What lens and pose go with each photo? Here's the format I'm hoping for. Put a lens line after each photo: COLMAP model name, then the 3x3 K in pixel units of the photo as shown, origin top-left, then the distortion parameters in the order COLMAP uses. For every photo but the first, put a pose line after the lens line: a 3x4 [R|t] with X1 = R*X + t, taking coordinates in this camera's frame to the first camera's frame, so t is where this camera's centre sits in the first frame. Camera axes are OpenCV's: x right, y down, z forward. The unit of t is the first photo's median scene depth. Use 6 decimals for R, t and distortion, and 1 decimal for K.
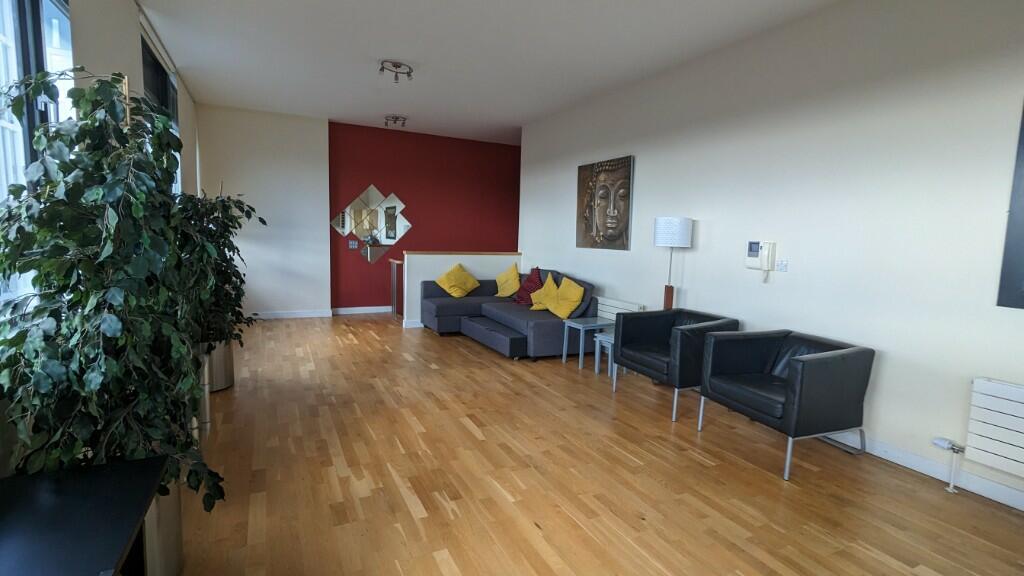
lens RADIAL K [[483.7, 0, 511.6], [0, 483.7, 286.7], [0, 0, 1]] dist [0.000177, 0.000454]
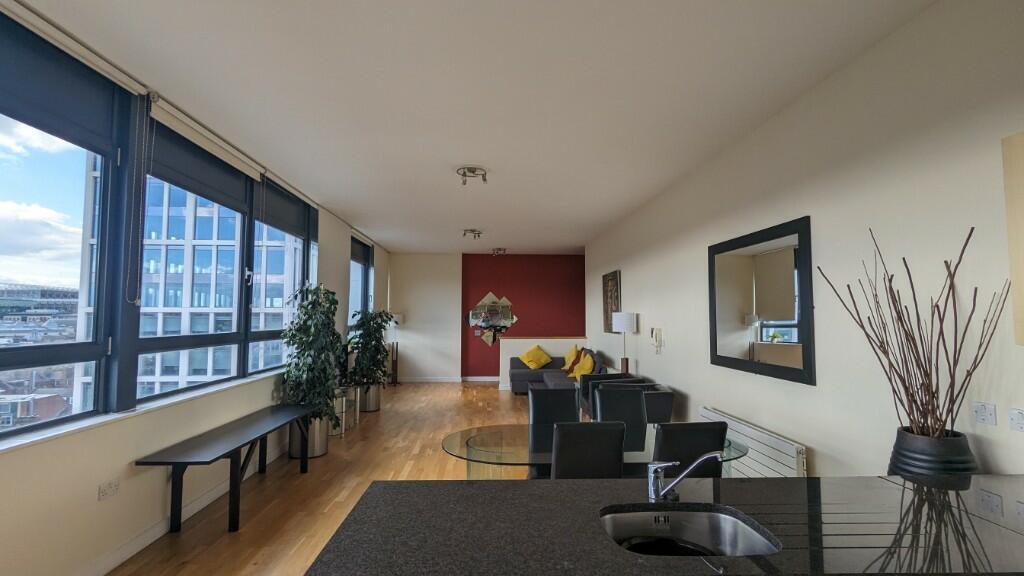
lens RADIAL K [[482.6, 0, 508.7], [0, 482.6, 285.0], [0, 0, 1]] dist [0.002640, -0.000125]
pose [[0.915007, -0.056358, -0.399483, 0.683070], [-0.015674, 0.984481, -0.174787, 0.047744], [0.403134, 0.166193, 0.899924, -0.586922]]
